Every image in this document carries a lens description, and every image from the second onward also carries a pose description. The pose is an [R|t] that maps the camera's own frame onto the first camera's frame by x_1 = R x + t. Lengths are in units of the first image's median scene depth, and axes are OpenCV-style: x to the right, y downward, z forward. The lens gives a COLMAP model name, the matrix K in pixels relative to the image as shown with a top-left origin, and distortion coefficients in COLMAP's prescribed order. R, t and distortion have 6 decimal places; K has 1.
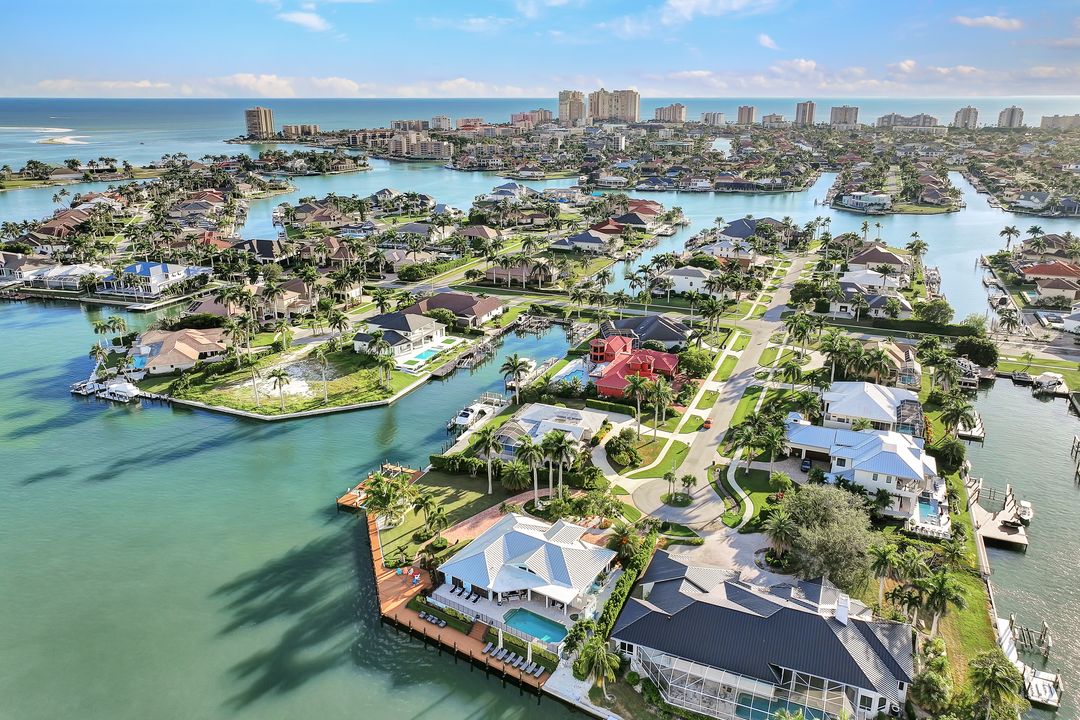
lens RADIAL K [[760.3, 0, 540.0], [0, 760.3, 360.0], [0, 0, 1]] dist [0.005134, 0.007963]
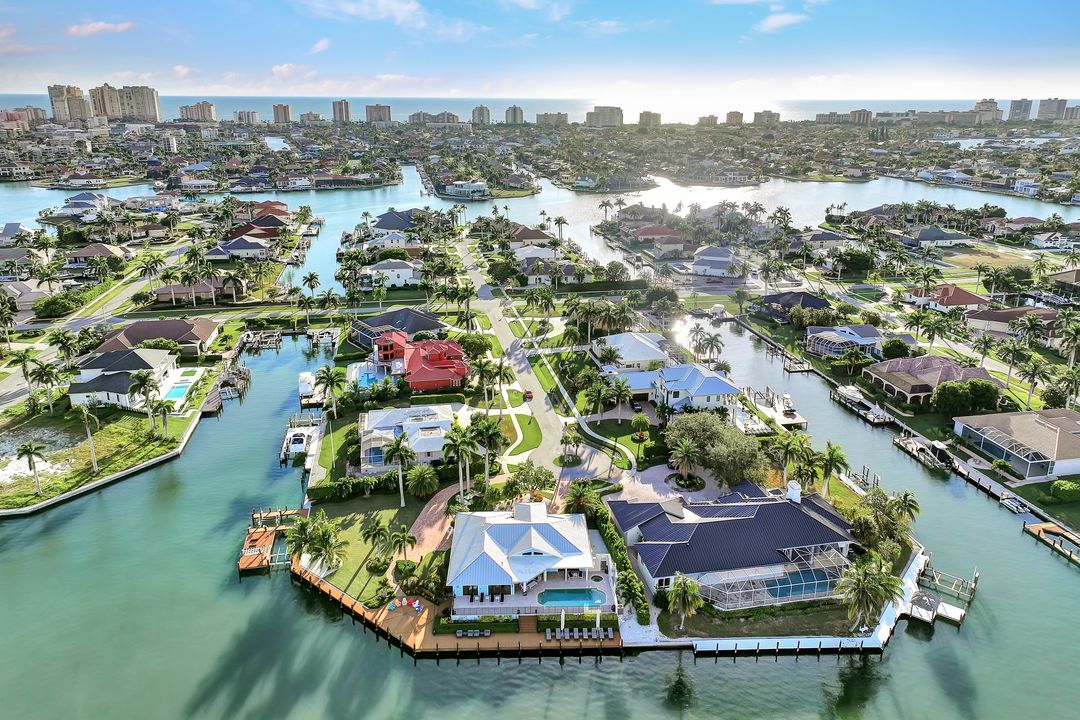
lens RADIAL K [[760.3, 0, 540.0], [0, 760.3, 360.0], [0, 0, 1]] dist [0.005134, 0.007963]
pose [[0.819103, -0.182298, 0.543910, -0.261389], [0.182274, 0.981734, 0.054545, -0.014029], [-0.543918, 0.054463, 0.837369, 0.073285]]
